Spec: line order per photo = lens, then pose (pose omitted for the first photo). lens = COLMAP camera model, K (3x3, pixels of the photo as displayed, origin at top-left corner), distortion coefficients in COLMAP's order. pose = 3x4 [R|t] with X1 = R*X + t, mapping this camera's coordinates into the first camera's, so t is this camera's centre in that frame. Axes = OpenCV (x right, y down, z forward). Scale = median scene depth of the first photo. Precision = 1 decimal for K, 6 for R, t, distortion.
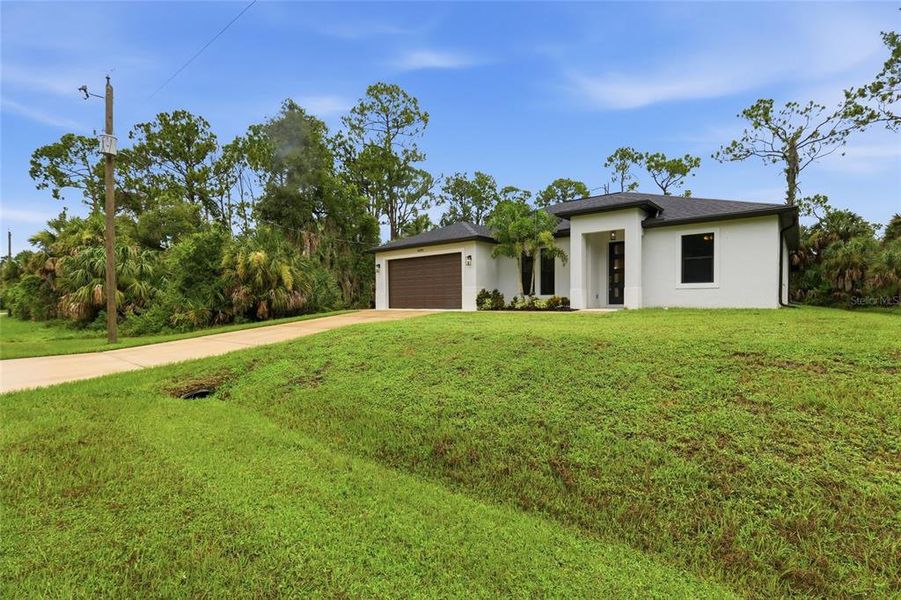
lens RADIAL K [[441.9, 0, 445.1], [0, 441.9, 304.4], [0, 0, 1]] dist [-0.006181, -0.001651]
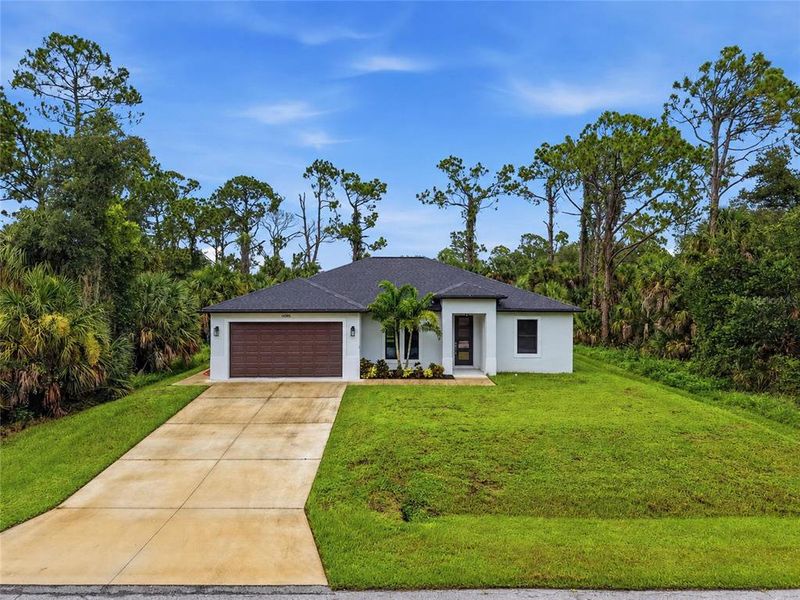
lens RADIAL K [[558.2, 0, 397.0], [0, 558.2, 294.7], [0, 0, 1]] dist [0.032748, -0.017123]
pose [[0.742161, -0.005097, 0.670202, -0.751639], [-0.004630, 0.999908, 0.012731, -0.204146], [-0.670205, -0.012551, 0.742070, -0.046855]]
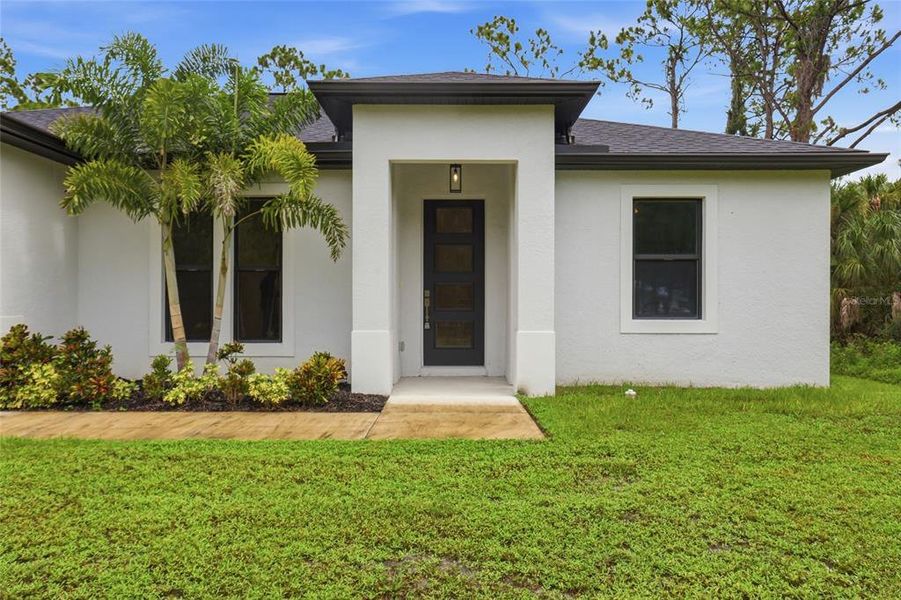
lens RADIAL K [[656.5, 0, 456.7], [0, 656.5, 301.5], [0, 0, 1]] dist [0.014038, 0.003156]
pose [[0.752979, 0.005800, 0.658019, 0.024093], [-0.002721, 0.999980, -0.005701, -0.047635], [-0.658039, 0.002502, 0.752980, 0.530813]]
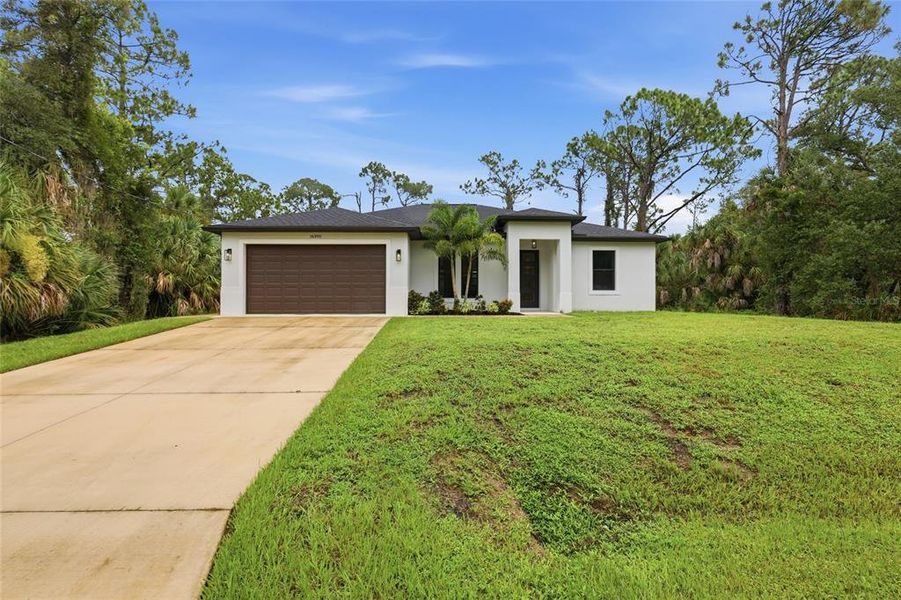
lens RADIAL K [[409.0, 0, 447.8], [0, 409.0, 296.7], [0, 0, 1]] dist [-0.003805, 0.000121]
pose [[0.723746, 0.014737, 0.689909, -0.413996], [-0.001643, 0.999806, -0.019634, -0.006245], [-0.690065, 0.013076, 0.723630, 0.375982]]
